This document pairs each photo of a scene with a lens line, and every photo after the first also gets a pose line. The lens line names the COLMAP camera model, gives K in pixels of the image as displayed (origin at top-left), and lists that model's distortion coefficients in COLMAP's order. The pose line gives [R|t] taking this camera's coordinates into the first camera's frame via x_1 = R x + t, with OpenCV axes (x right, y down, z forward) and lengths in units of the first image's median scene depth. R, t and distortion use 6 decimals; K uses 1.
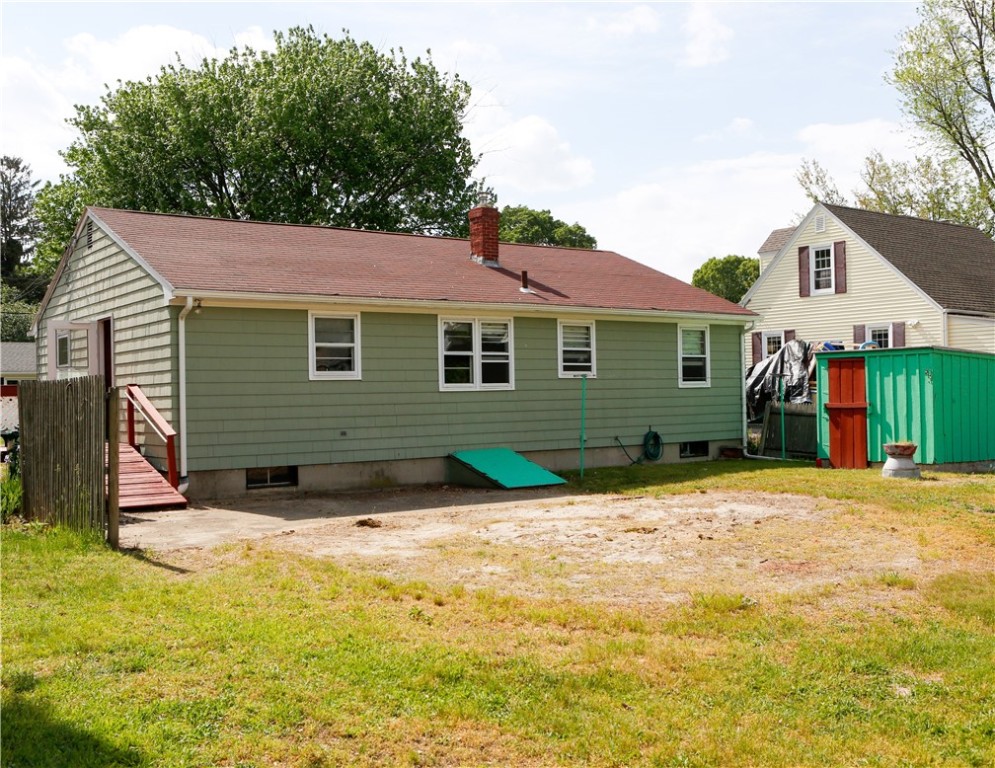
lens RADIAL K [[1179.6, 0, 497.5], [0, 1179.6, 384.0], [0, 0, 1]] dist [-0.082424, 0.001415]
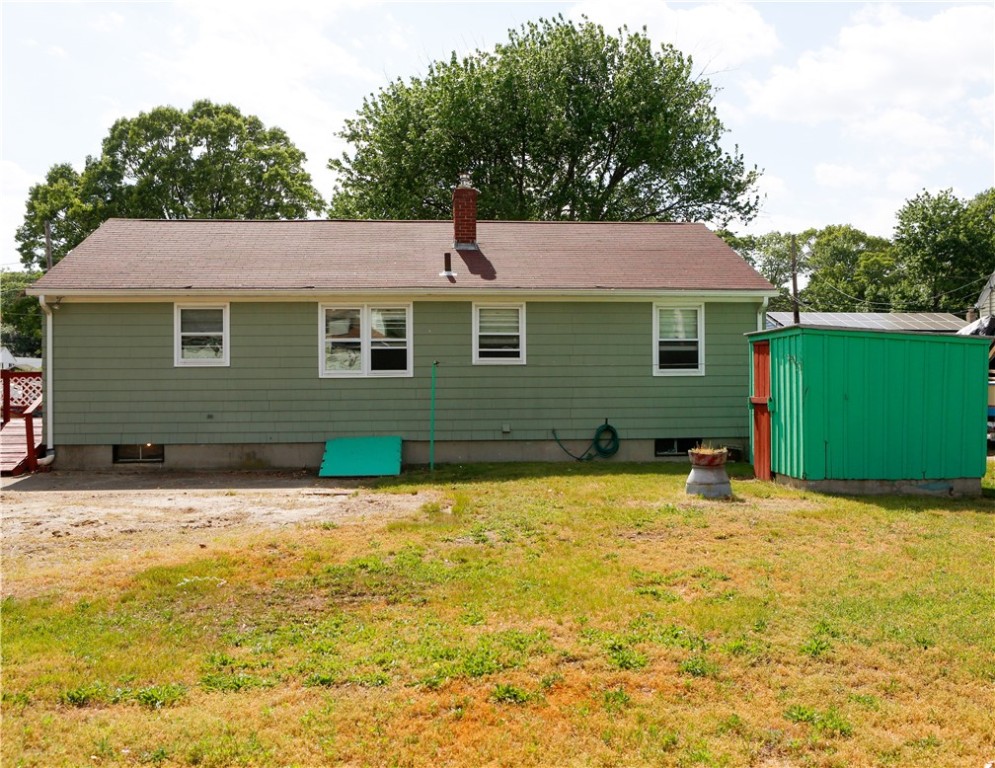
lens RADIAL K [[925.1, 0, 497.5], [0, 925.1, 384.0], [0, 0, 1]] dist [-0.050666, 0.004553]
pose [[0.820876, 0.015202, -0.570904, 0.539342], [-0.003594, 0.999763, 0.021454, -0.006233], [0.571095, -0.015559, 0.820736, 0.443115]]
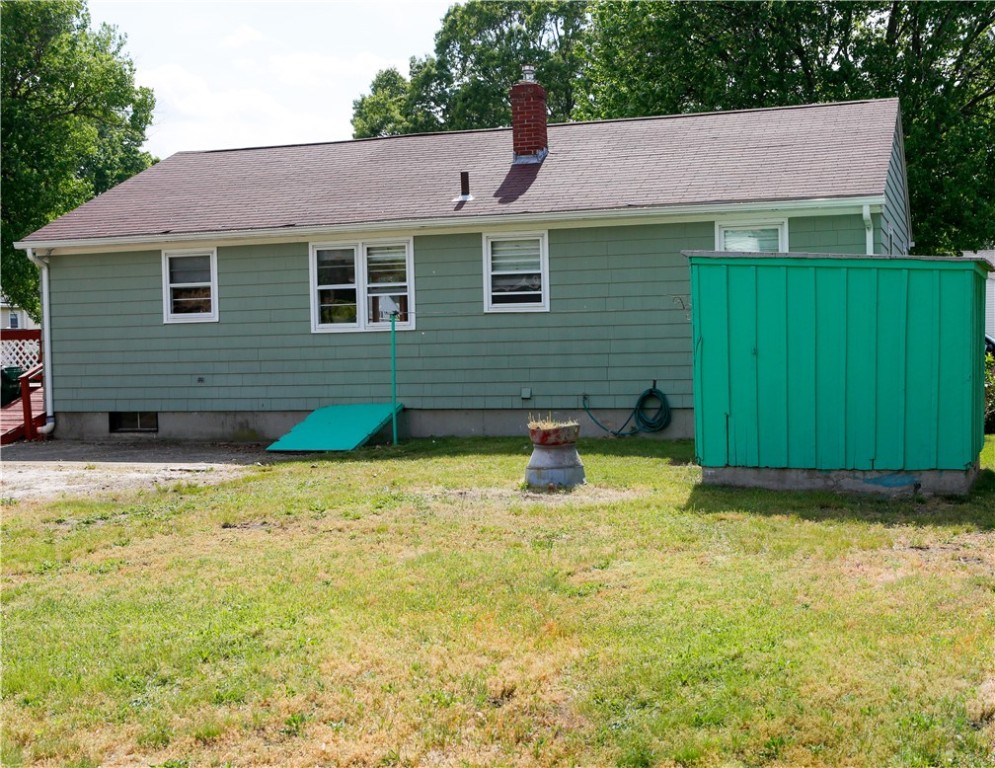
lens RADIAL K [[1224.9, 0, 497.5], [0, 1224.9, 384.0], [0, 0, 1]] dist [-0.031925, -0.013456]
pose [[0.555388, 0.038292, -0.830709, 0.769691], [0.022477, 0.997883, 0.061025, -0.008105], [0.831287, -0.052564, 0.553352, 0.633078]]
